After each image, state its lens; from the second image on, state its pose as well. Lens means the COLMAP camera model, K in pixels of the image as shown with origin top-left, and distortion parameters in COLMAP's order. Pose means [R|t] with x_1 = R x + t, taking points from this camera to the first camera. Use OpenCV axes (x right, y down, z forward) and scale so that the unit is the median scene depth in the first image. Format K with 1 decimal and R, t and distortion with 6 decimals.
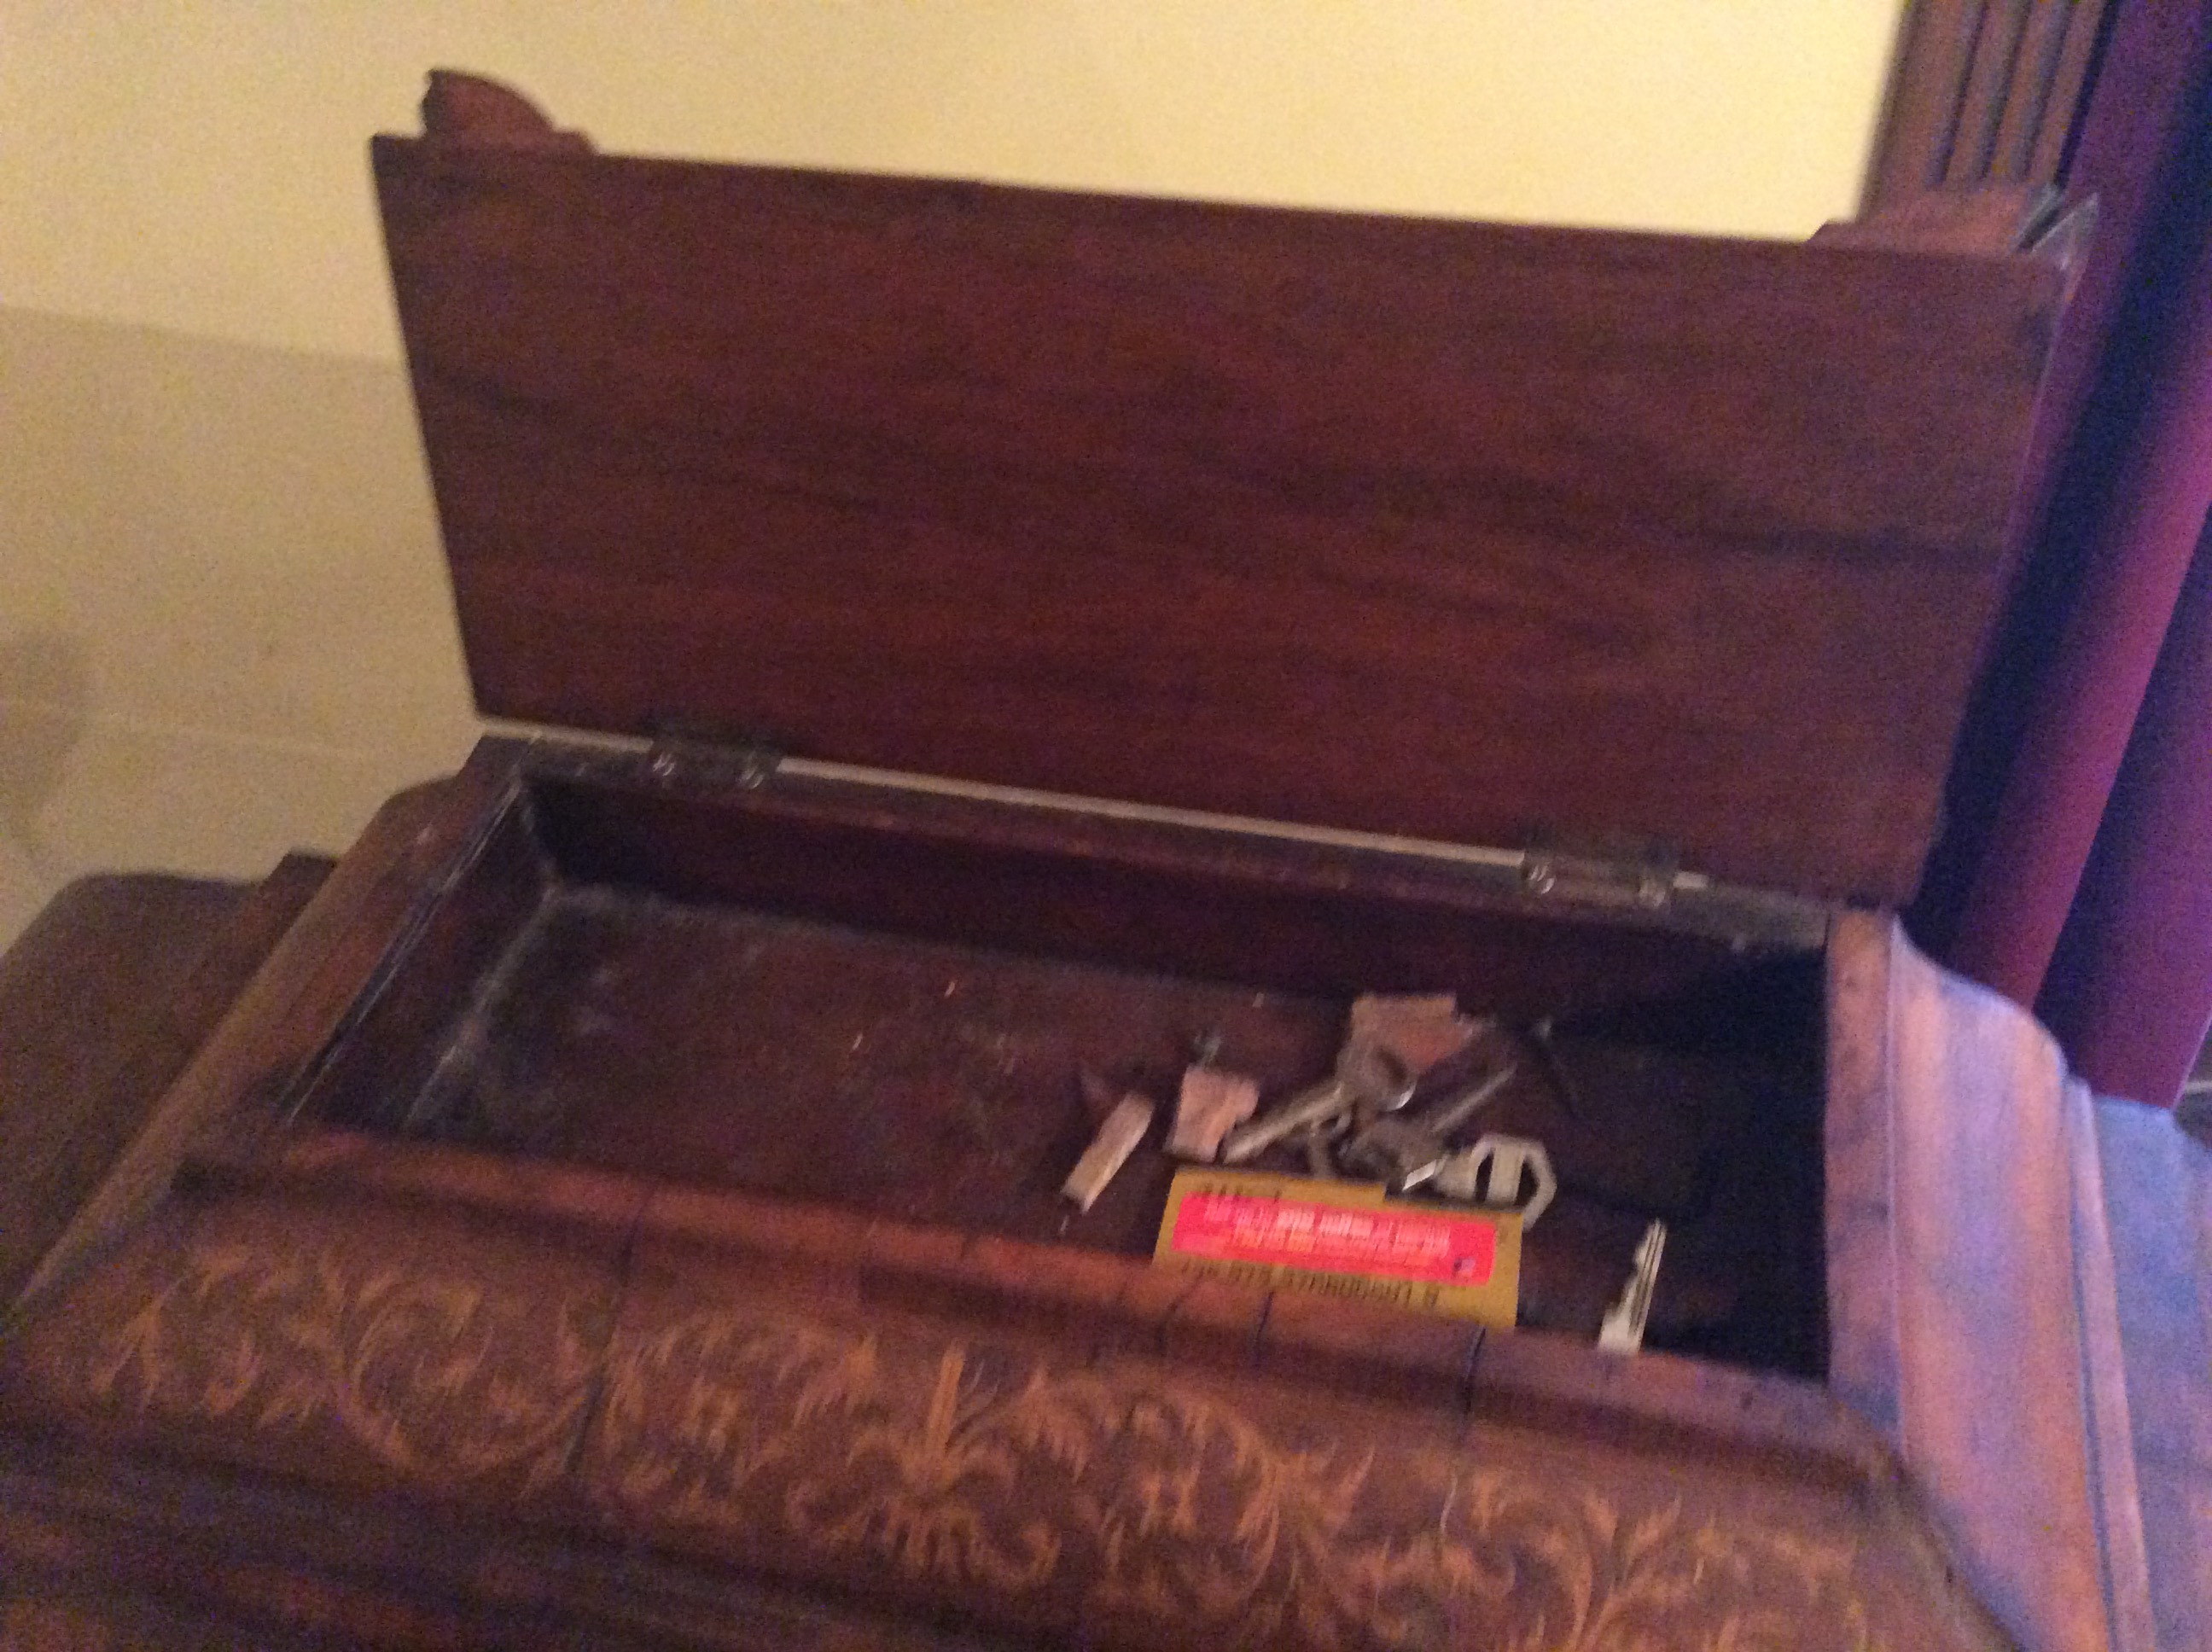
lens RADIAL K [[2019.9, 0, 1100.5], [0, 2019.9, 830.0], [0, 0, 1]] dist [0.018996, 0.000000]
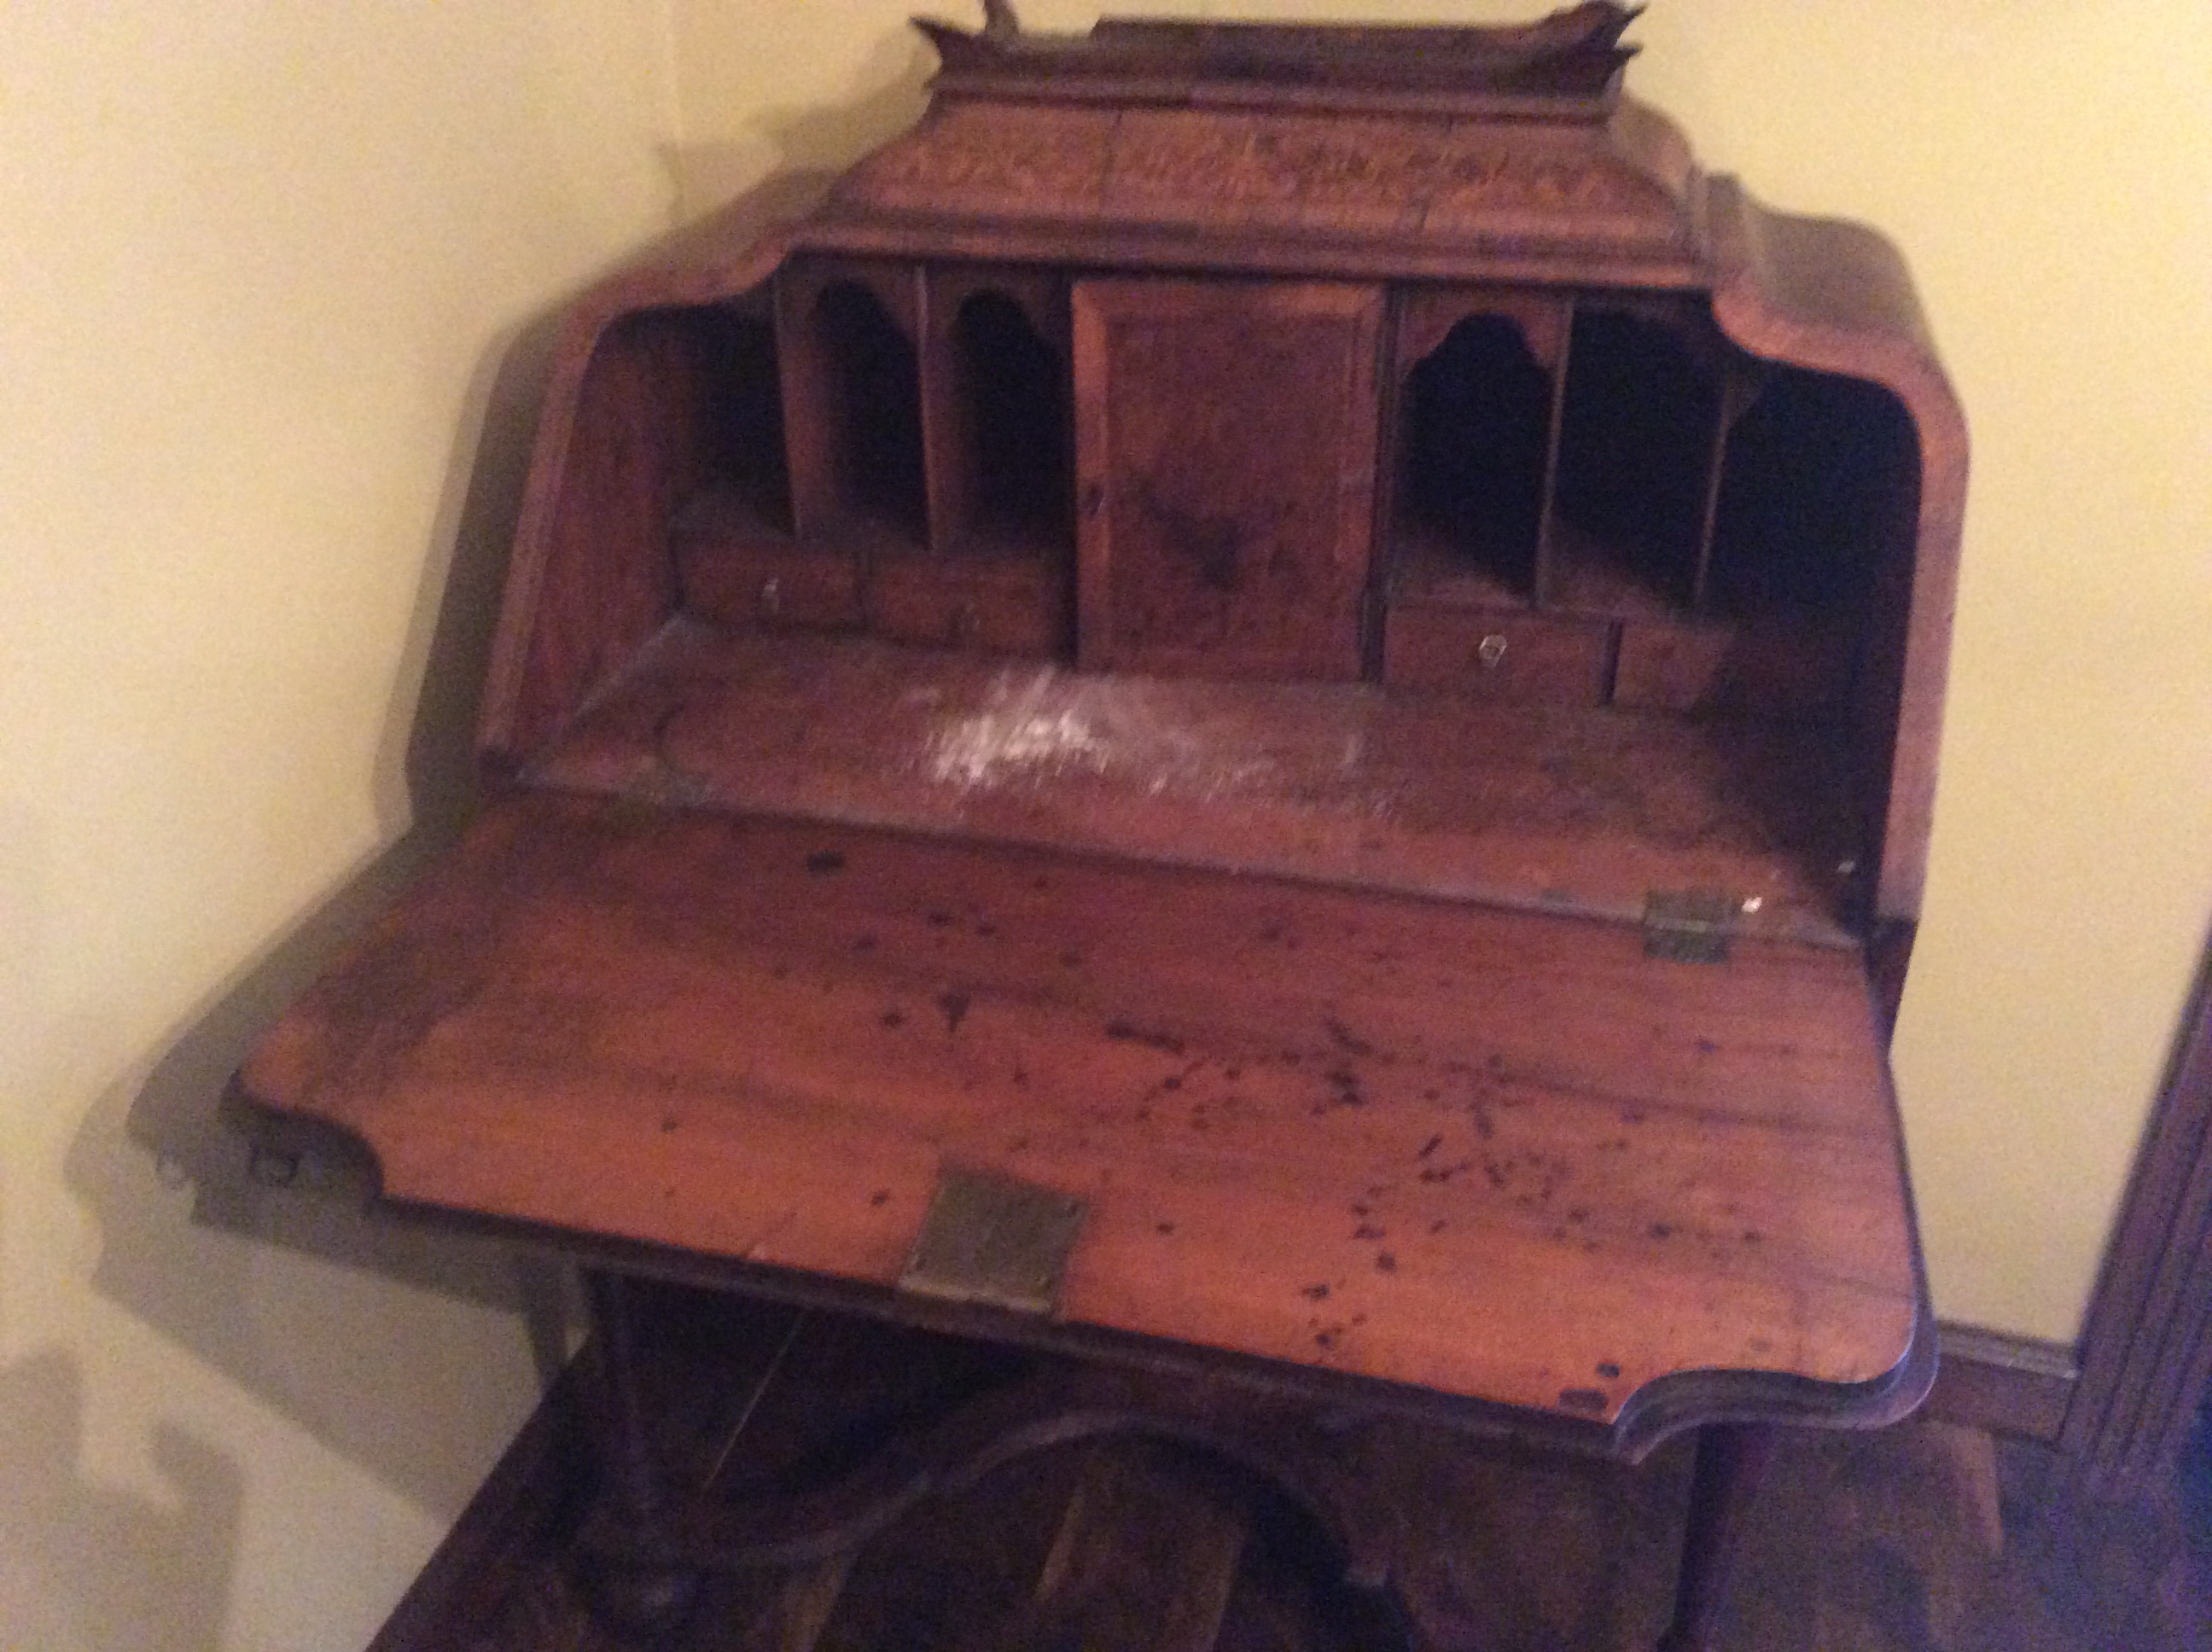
lens RADIAL K [[2019.9, 0, 1109.3], [0, 2019.9, 842.9], [0, 0, 1]] dist [0.018996, 0.000000]
pose [[0.998689, 0.035066, 0.037286, -0.327642], [-0.027759, 0.983087, -0.181025, 1.659241], [-0.043003, 0.179752, 0.982771, -1.420466]]
